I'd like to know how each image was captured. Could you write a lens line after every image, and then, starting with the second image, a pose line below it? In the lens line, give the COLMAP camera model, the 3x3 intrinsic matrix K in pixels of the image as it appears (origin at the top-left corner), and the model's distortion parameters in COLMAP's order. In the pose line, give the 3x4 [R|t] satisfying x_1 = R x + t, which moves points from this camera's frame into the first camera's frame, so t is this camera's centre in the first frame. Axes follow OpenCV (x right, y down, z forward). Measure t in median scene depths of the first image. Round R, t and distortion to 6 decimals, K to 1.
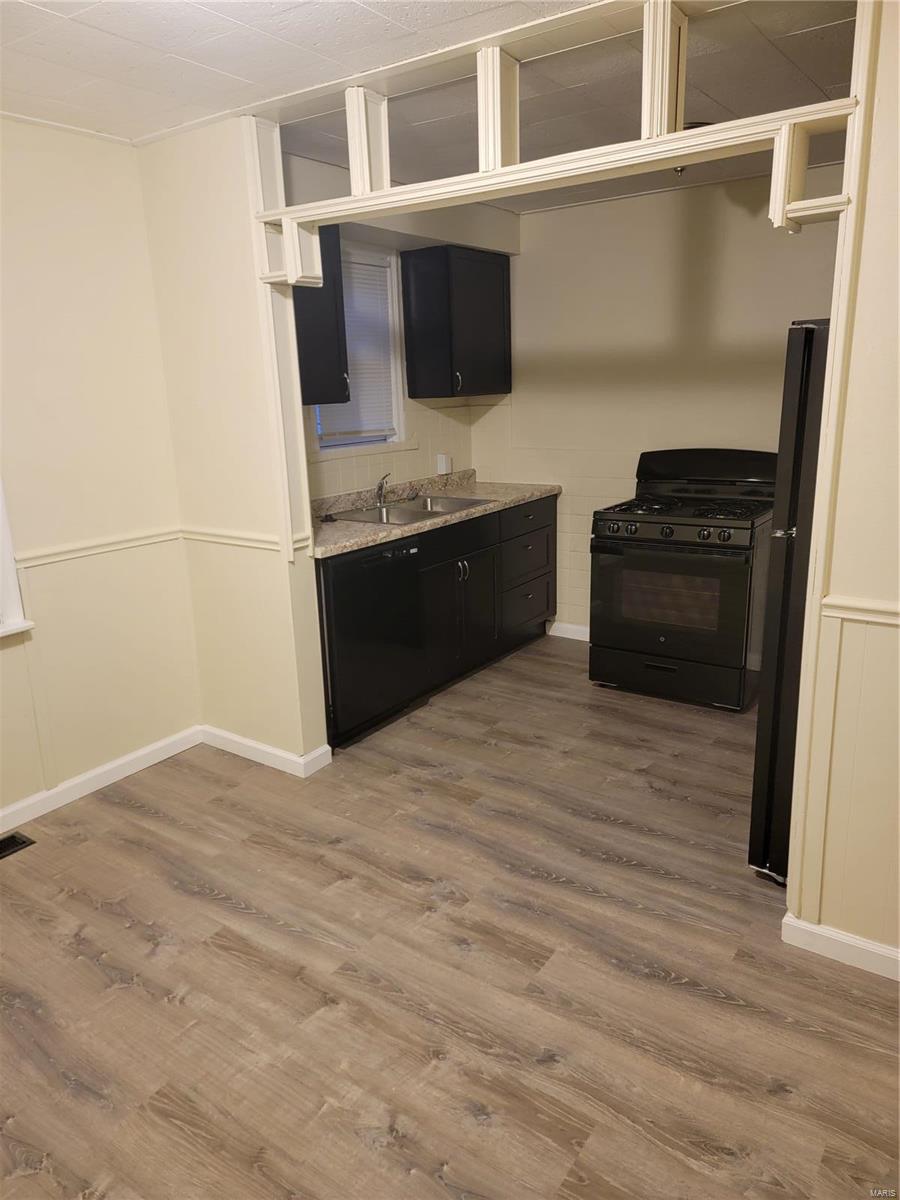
lens RADIAL K [[832.8, 0, 449.9], [0, 832.8, 599.4], [0, 0, 1]] dist [0.023465, -0.003371]
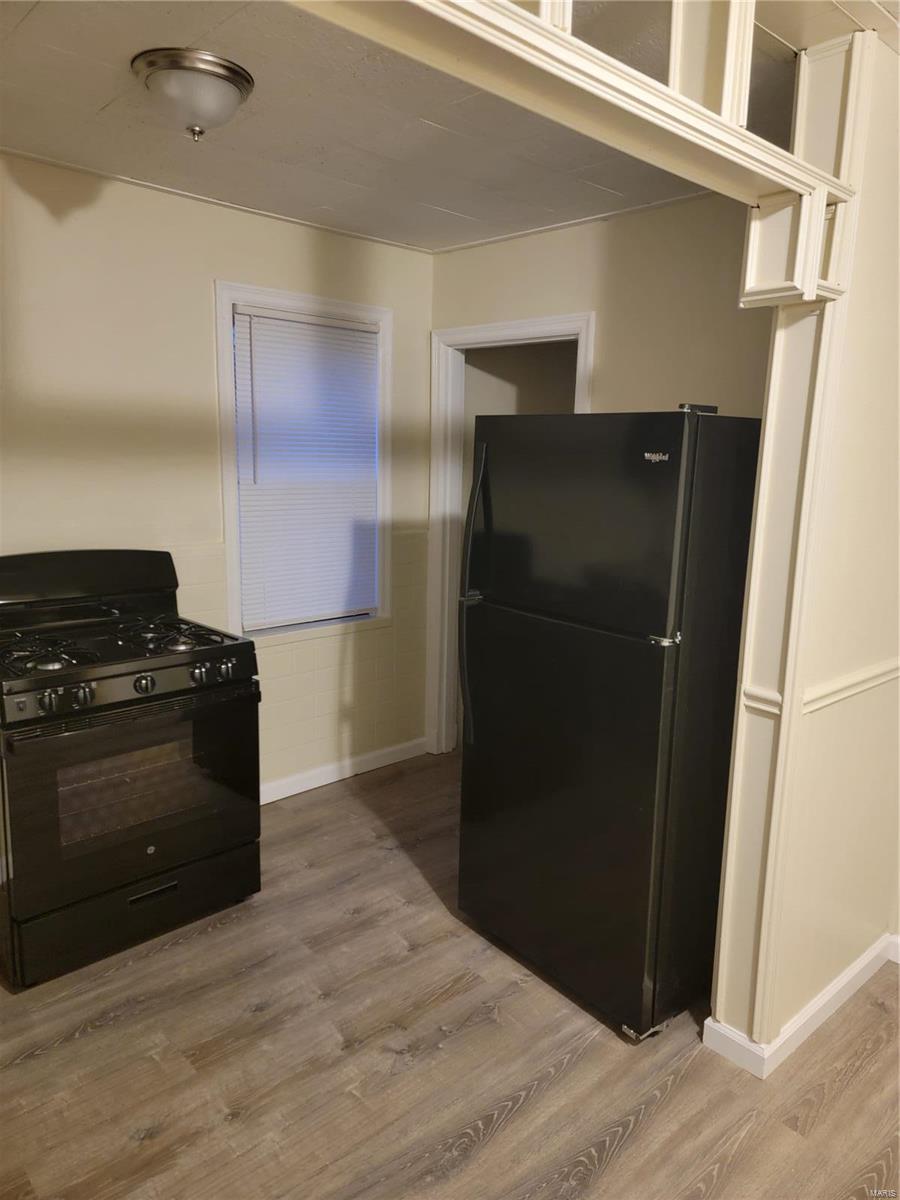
lens RADIAL K [[832.8, 0, 448.9], [0, 832.8, 600.5], [0, 0, 1]] dist [0.023465, -0.003371]
pose [[0.229359, -0.151204, 0.961526, -0.327311], [0.225565, 0.969225, 0.098609, -0.175896], [-0.946845, 0.194269, 0.256406, 0.705890]]
